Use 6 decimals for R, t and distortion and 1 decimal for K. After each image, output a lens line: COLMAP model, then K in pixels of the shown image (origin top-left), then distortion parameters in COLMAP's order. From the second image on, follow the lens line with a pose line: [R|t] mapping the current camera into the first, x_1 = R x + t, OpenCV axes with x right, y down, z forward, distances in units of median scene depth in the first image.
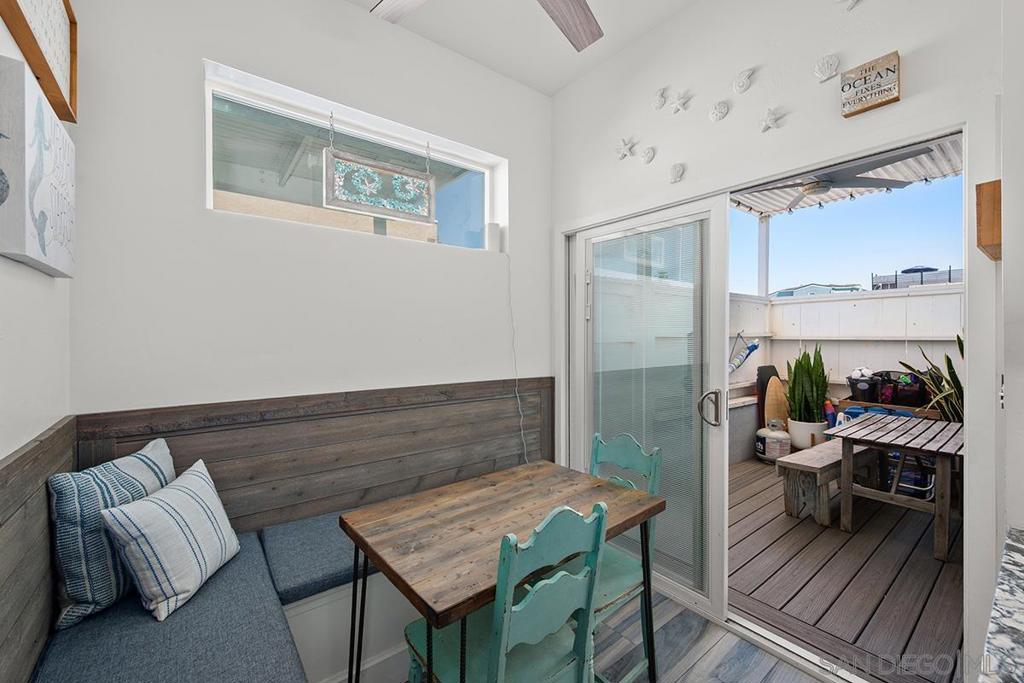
lens RADIAL K [[414.6, 0, 510.8], [0, 414.6, 334.4], [0, 0, 1]] dist [0.001835, 0.000236]
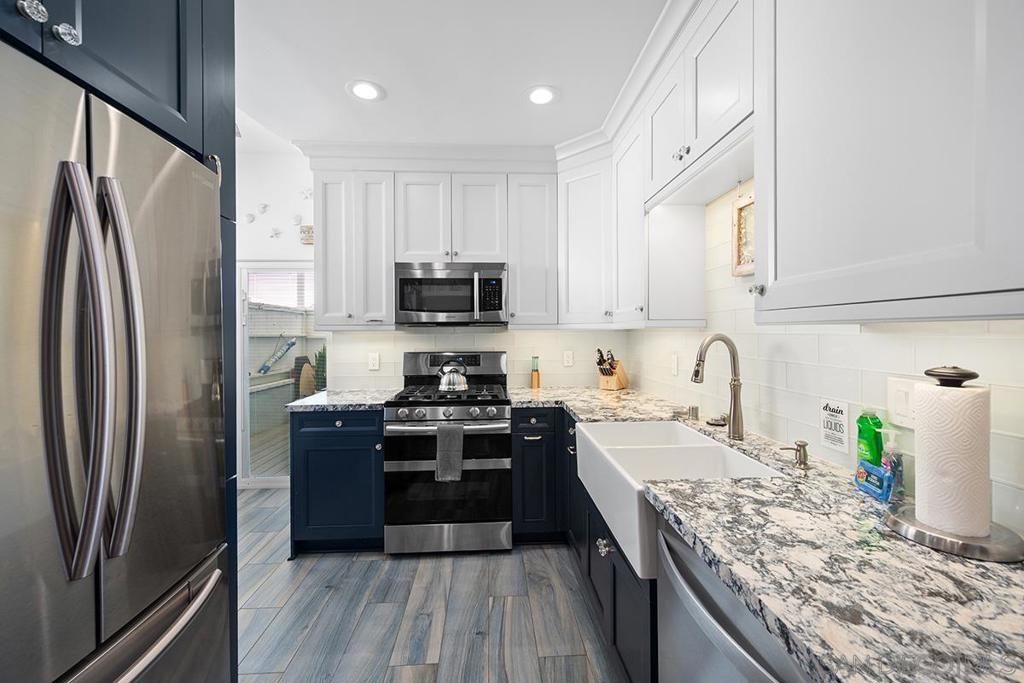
lens RADIAL K [[414.6, 0, 510.8], [0, 414.6, 334.4], [0, 0, 1]] dist [0.001835, 0.000236]
pose [[0.576085, -0.004006, 0.817380, -0.256722], [0.003154, 0.999991, 0.002678, -0.004773], [-0.817384, 0.001035, 0.576092, -0.763595]]
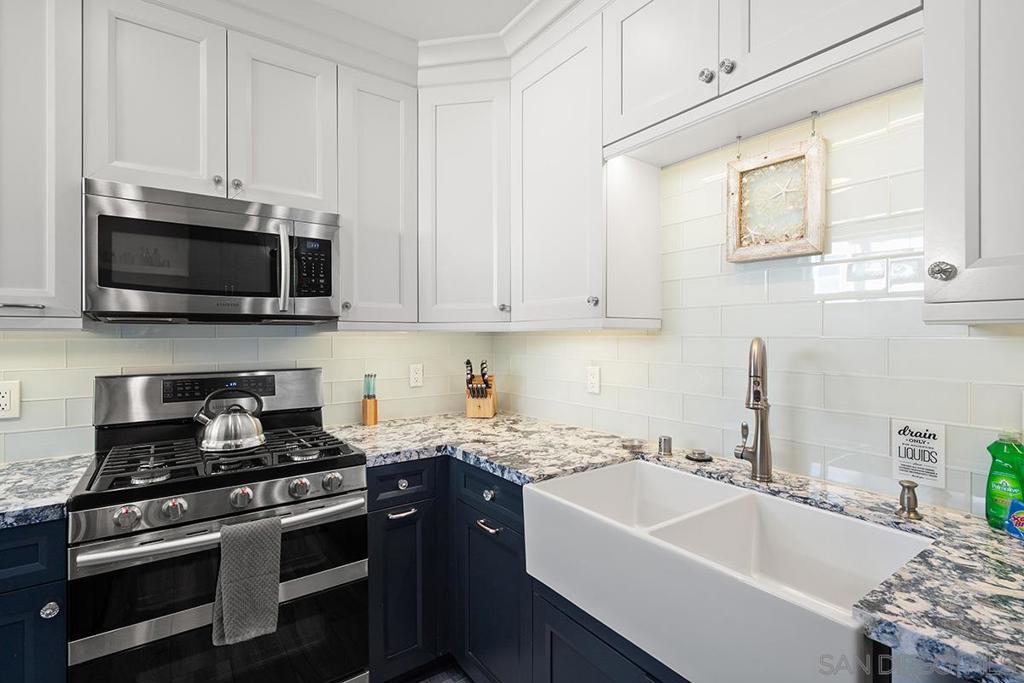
lens RADIAL K [[482.7, 0, 513.5], [0, 482.7, 337.0], [0, 0, 1]] dist [0.001106, 0.000420]
pose [[0.039117, 0.001009, 0.999234, -0.099416], [0.001429, 0.999998, -0.001066, -0.003472], [-0.999234, 0.001470, 0.039115, -0.431313]]
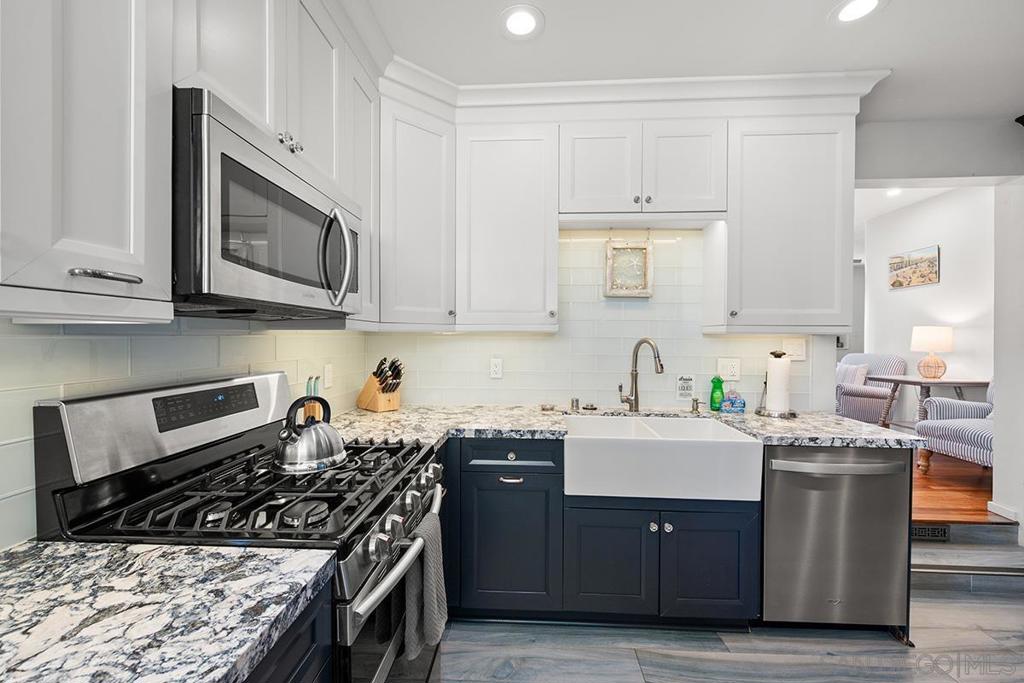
lens RADIAL K [[424.0, 0, 517.4], [0, 424.0, 342.0], [0, 0, 1]] dist [0.001709, -0.000035]
pose [[-0.762133, -0.006244, 0.647390, 0.045593], [-0.002460, 0.999974, 0.006748, -0.000317], [-0.647415, 0.003550, -0.762129, 0.162008]]
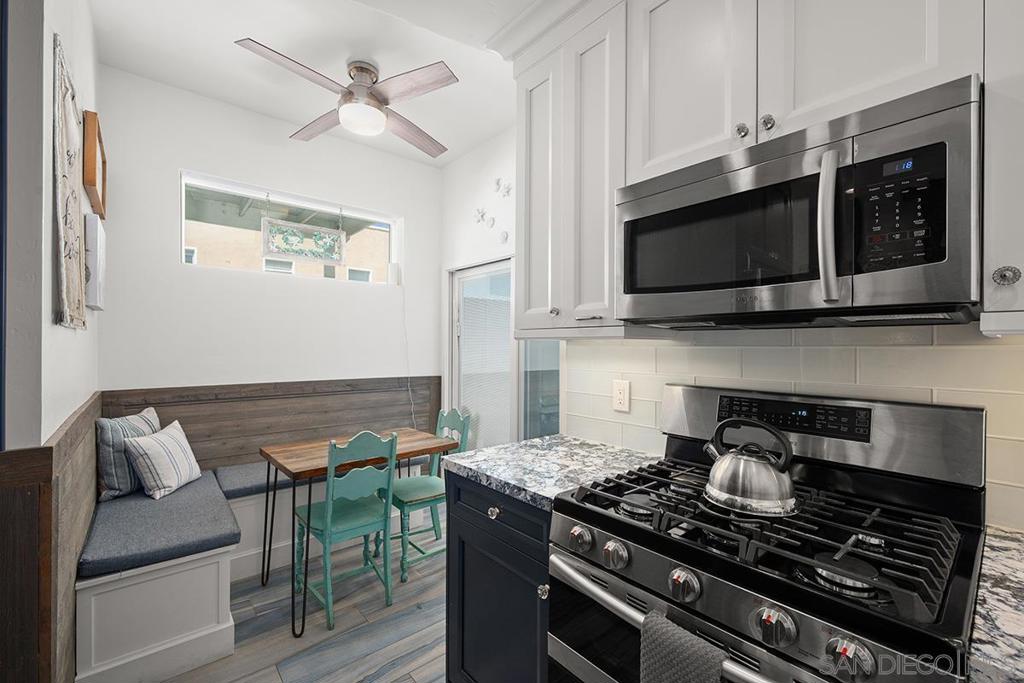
lens RADIAL K [[427.7, 0, 510.8], [0, 427.7, 345.4], [0, 0, 1]] dist [-0.002097, -0.000398]
pose [[0.999063, 0.007608, 0.042604, 0.280481], [-0.007758, 0.999964, 0.003365, -0.004368], [-0.042576, -0.003692, 0.999086, -0.418431]]
